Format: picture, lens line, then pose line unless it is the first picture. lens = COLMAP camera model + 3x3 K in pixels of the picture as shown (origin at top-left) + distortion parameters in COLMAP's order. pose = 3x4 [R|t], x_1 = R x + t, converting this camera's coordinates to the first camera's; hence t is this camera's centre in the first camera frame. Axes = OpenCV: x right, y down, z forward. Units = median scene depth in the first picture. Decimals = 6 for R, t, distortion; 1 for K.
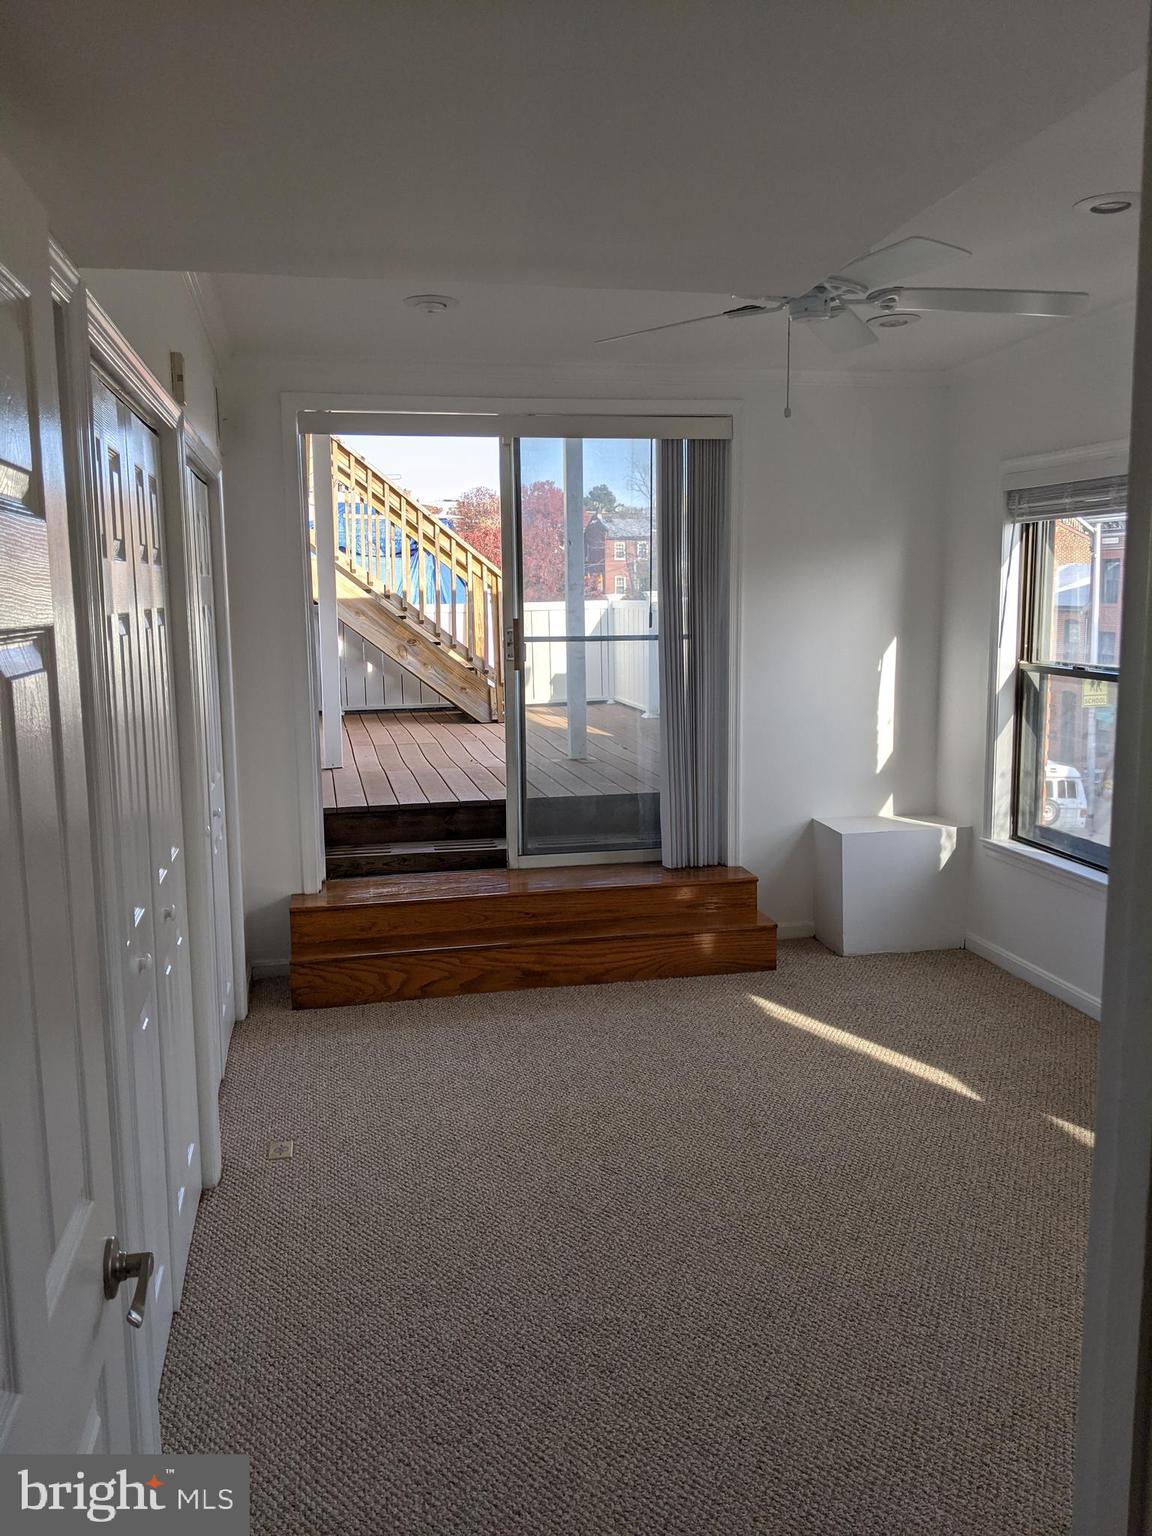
lens RADIAL K [[1233.3, 0, 575.2], [0, 1233.3, 767.3], [0, 0, 1]] dist [0.037809, -0.081116]
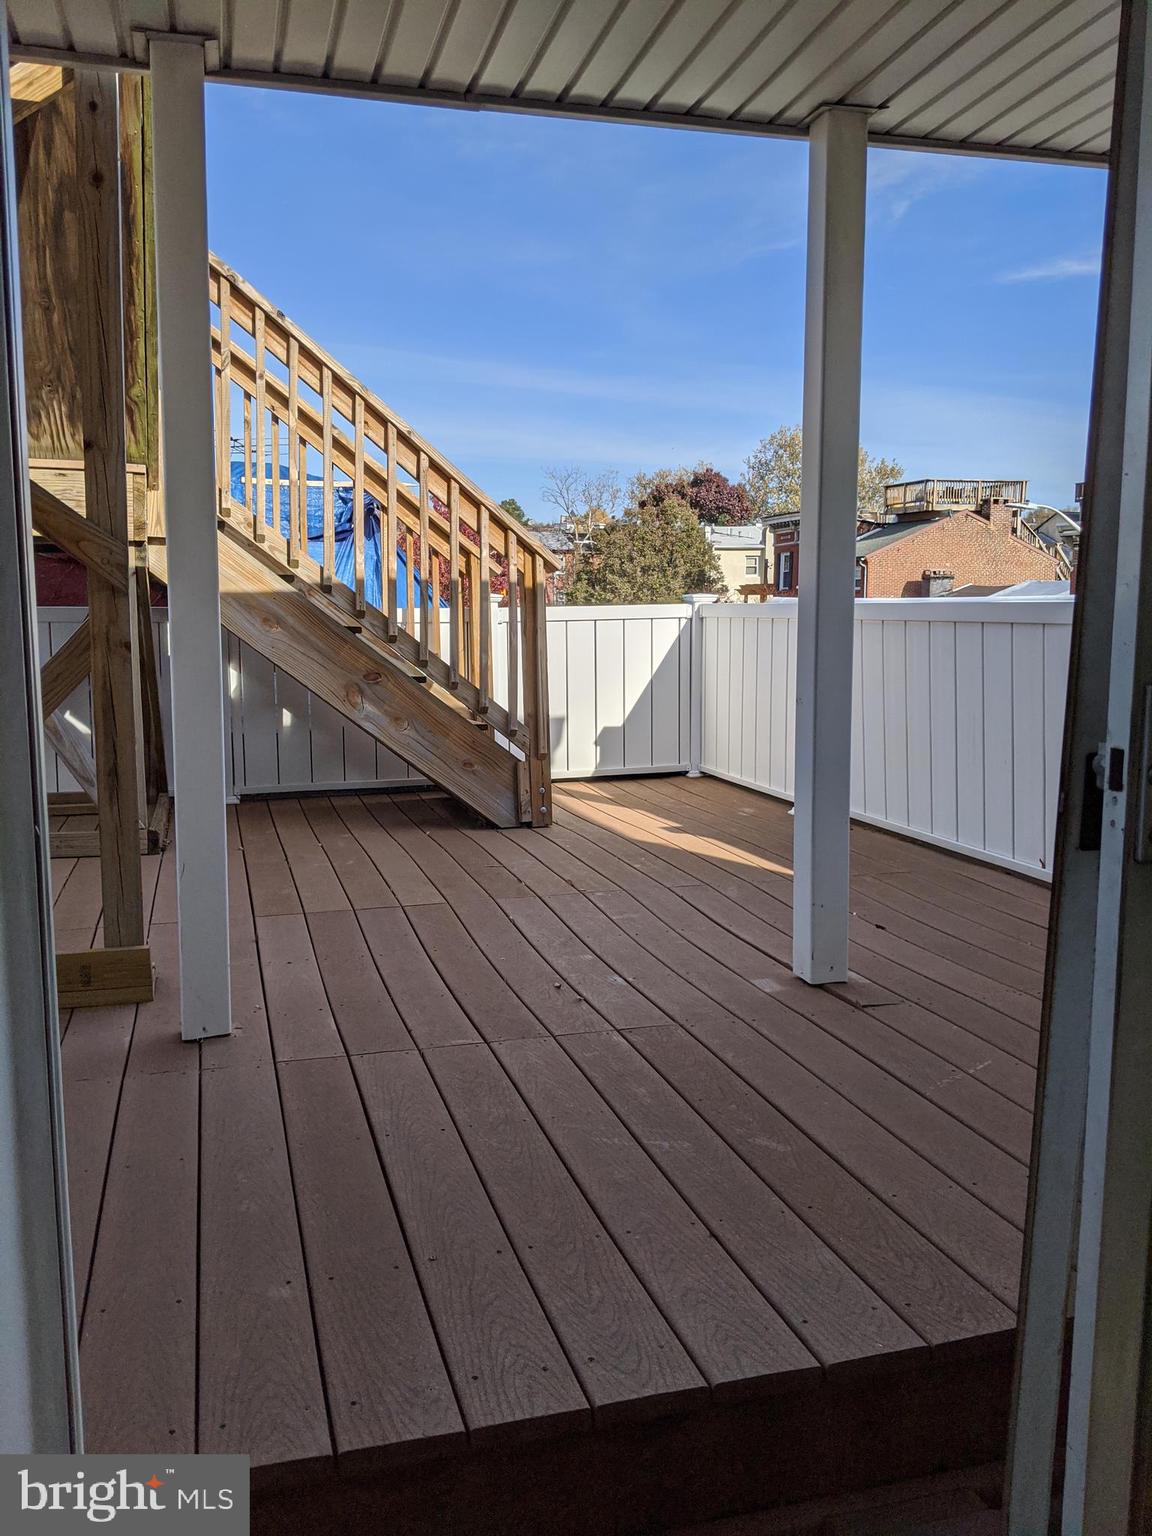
lens RADIAL K [[1233.3, 0, 577.0], [0, 1233.3, 736.3], [0, 0, 1]] dist [0.037809, -0.081116]
pose [[0.996876, 0.004245, 0.078874, -0.086760], [-0.001475, 0.999381, -0.035143, -0.057996], [-0.078974, 0.034916, 0.996265, 0.472410]]
